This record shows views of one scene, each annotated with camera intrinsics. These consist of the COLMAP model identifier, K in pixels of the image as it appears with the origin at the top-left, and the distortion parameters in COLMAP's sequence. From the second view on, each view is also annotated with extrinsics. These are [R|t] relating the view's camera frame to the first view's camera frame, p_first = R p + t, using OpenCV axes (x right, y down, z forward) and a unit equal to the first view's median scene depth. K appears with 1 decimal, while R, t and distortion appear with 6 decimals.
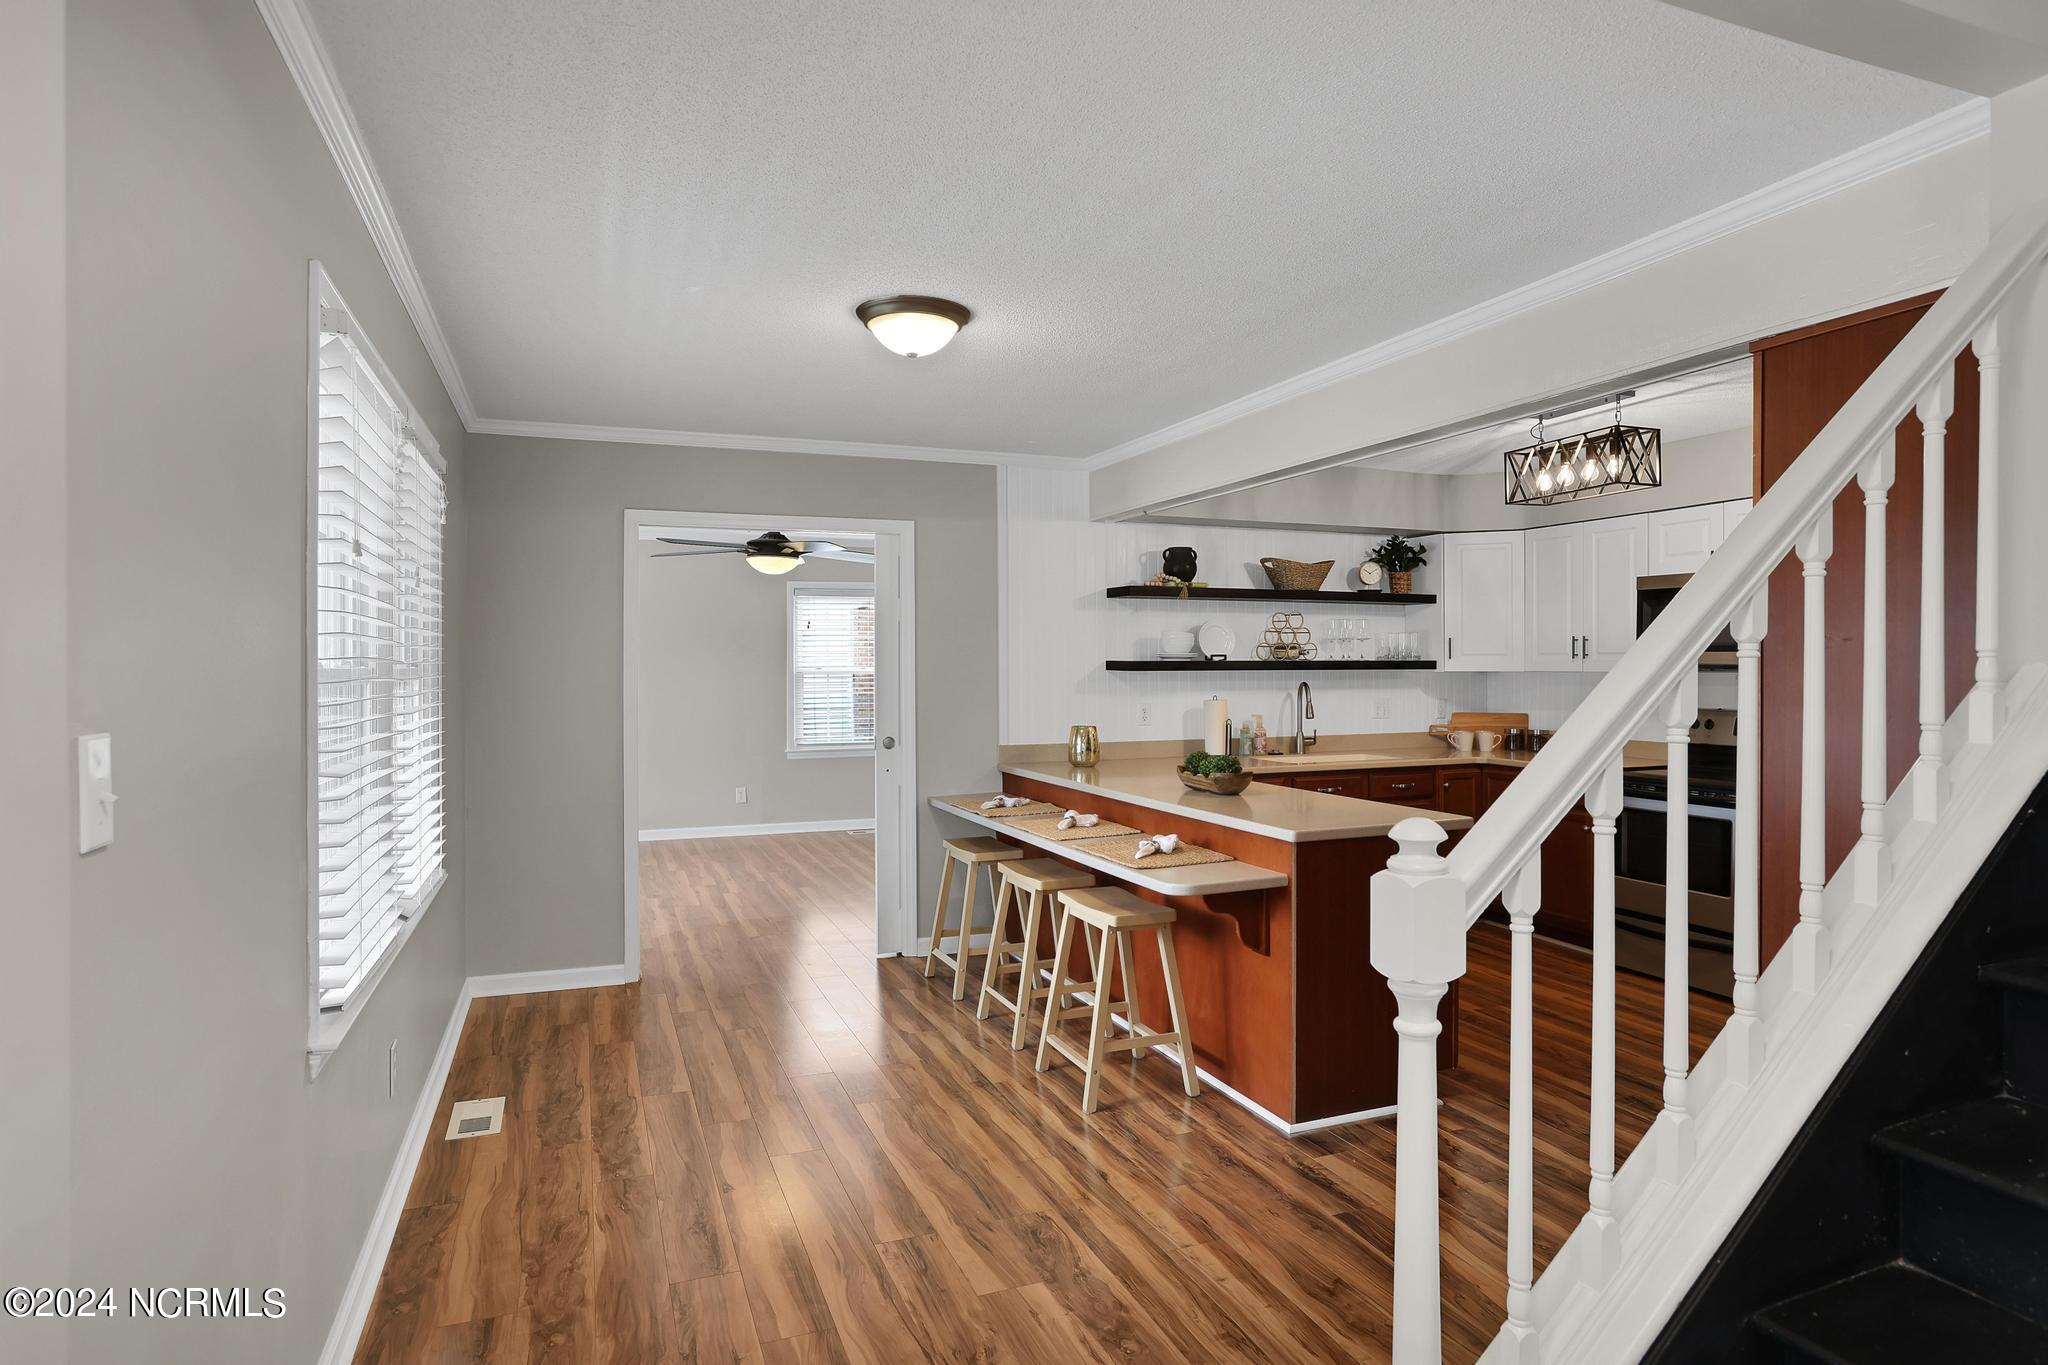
lens RADIAL K [[1081.1, 0, 1027.7], [0, 1081.1, 673.9], [0, 0, 1]] dist [-0.059989, 0.000651]
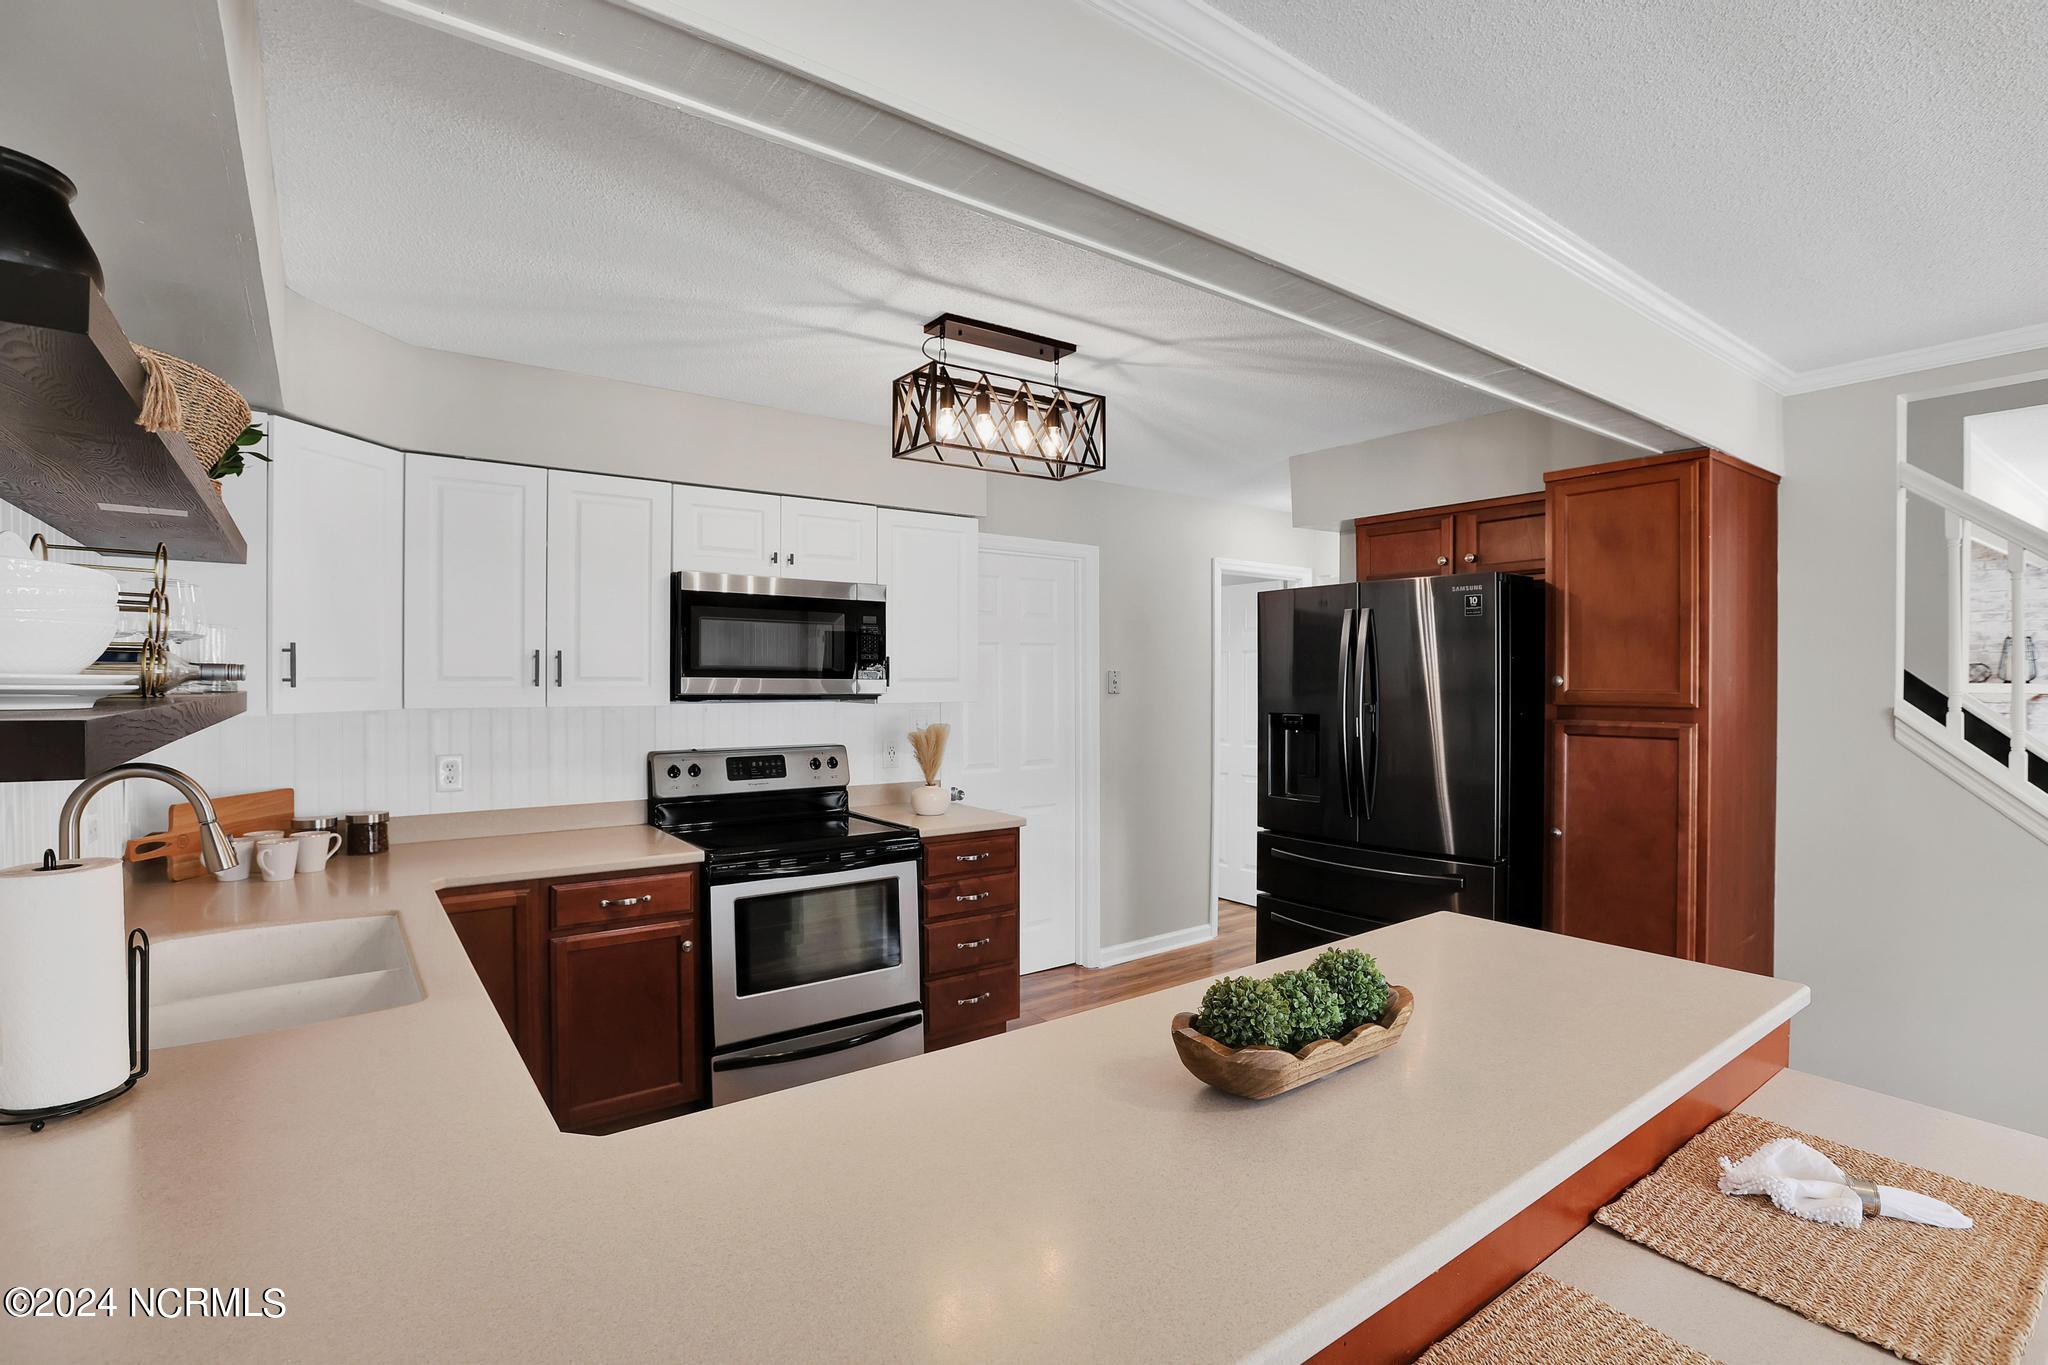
lens RADIAL K [[963.0, 0, 1028.4], [0, 963.0, 688.9], [0, 0, 1]] dist [-0.021465, 0.000415]
pose [[-0.263446, -0.007105, 0.964648, -0.086694], [0.005017, 0.999949, 0.008736, -0.015405], [-0.964661, 0.007141, -0.263397, 0.844907]]
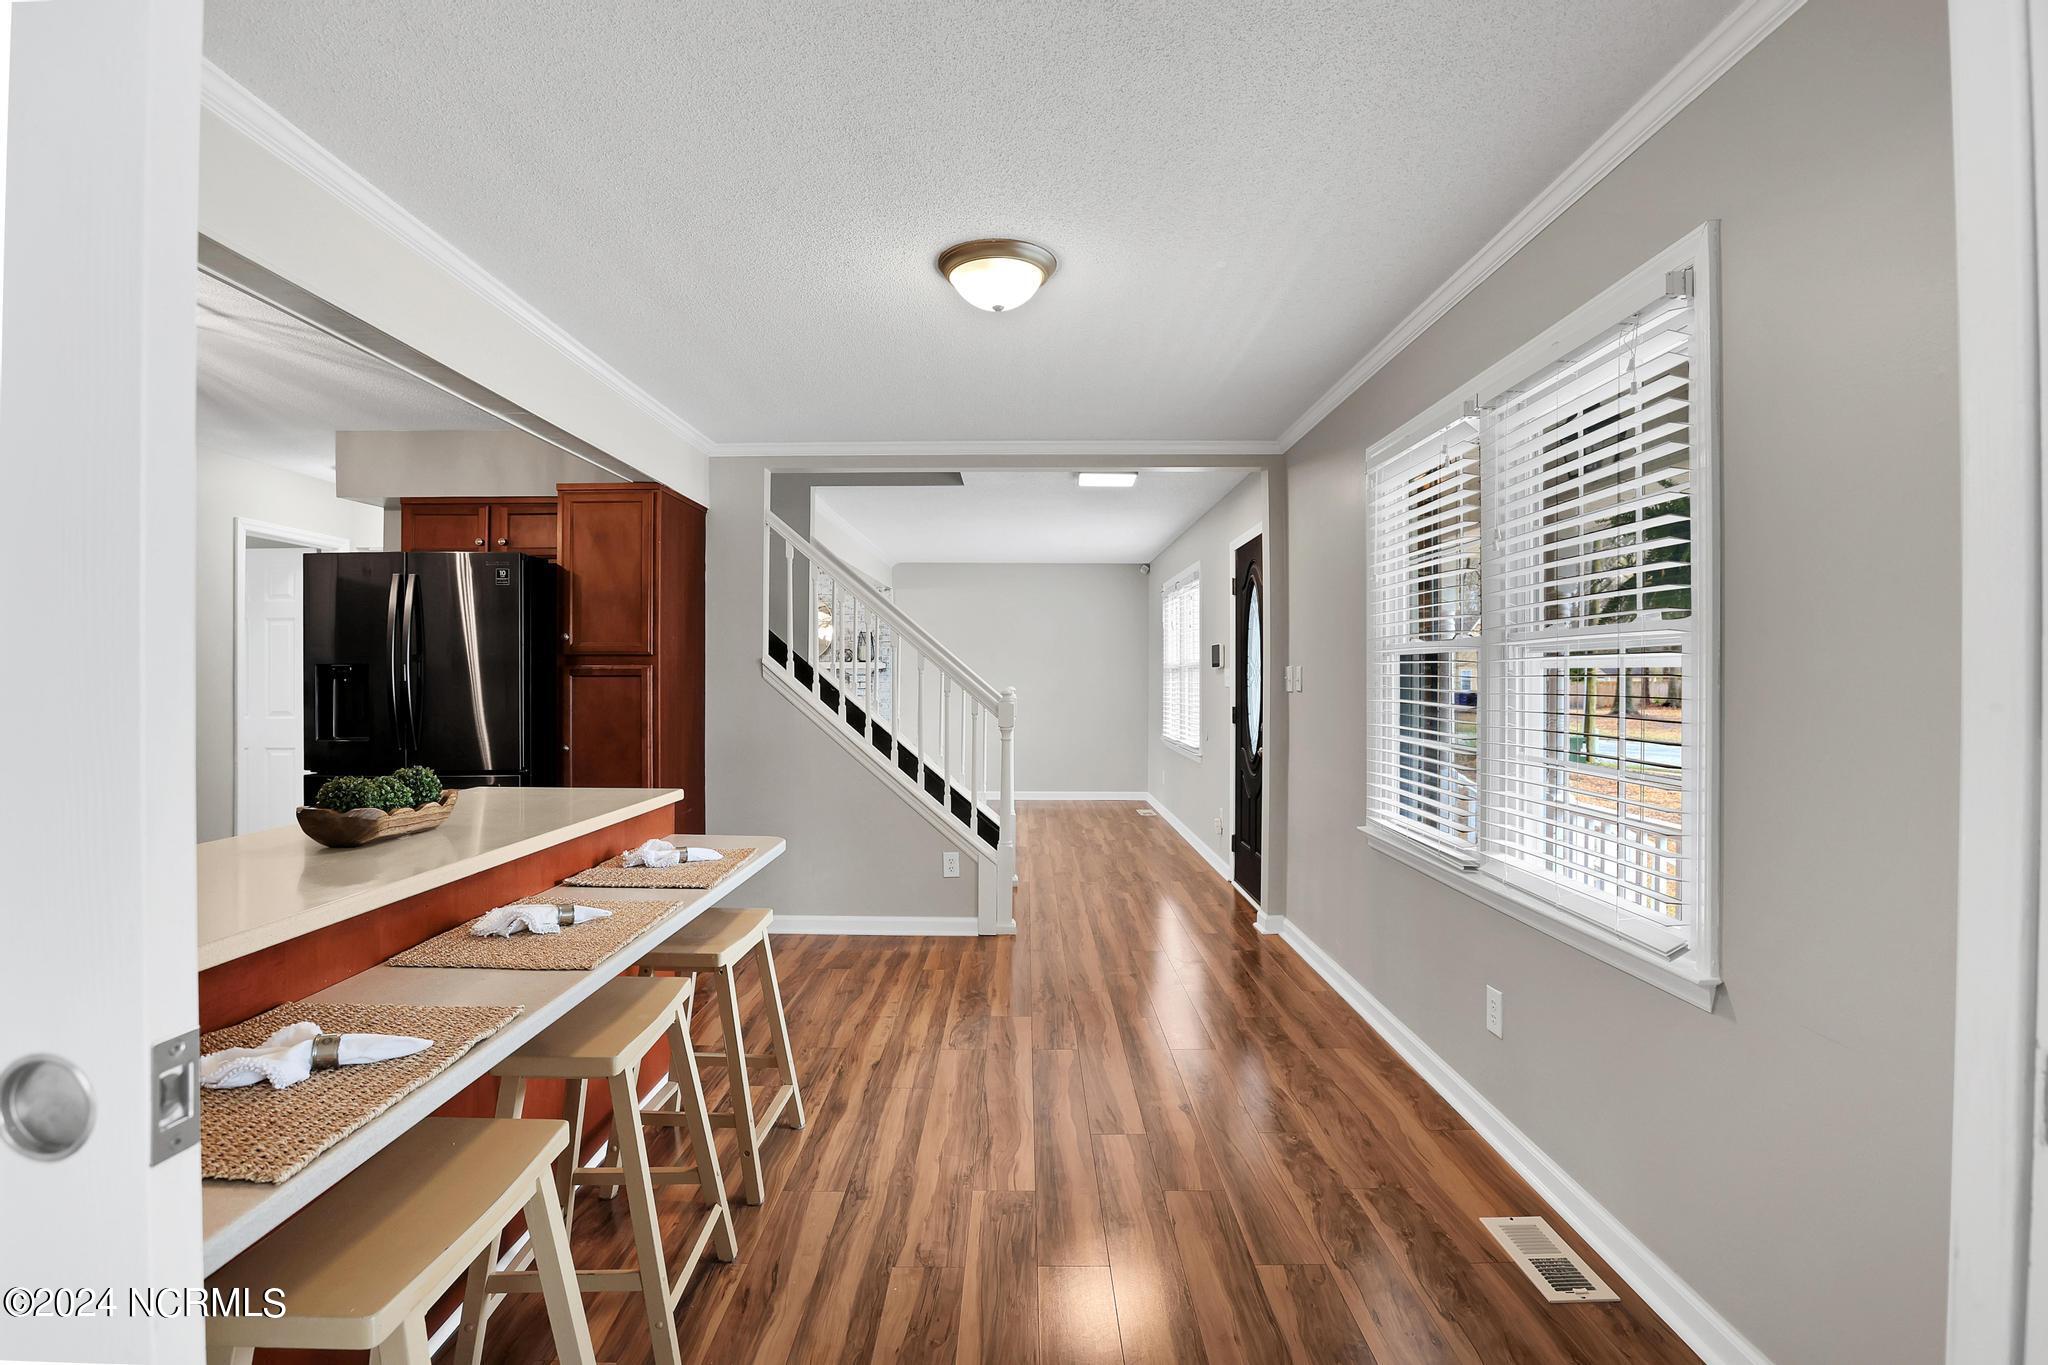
lens RADIAL K [[978.3, 0, 993.8], [0, 978.3, 683.3], [0, 0, 1]] dist [-0.052862, 0.018673]
pose [[-0.917048, -0.005244, 0.398743, -0.241004], [-0.002058, 0.999962, 0.008416, 0.014143], [-0.398772, 0.006897, -0.917024, 0.964161]]
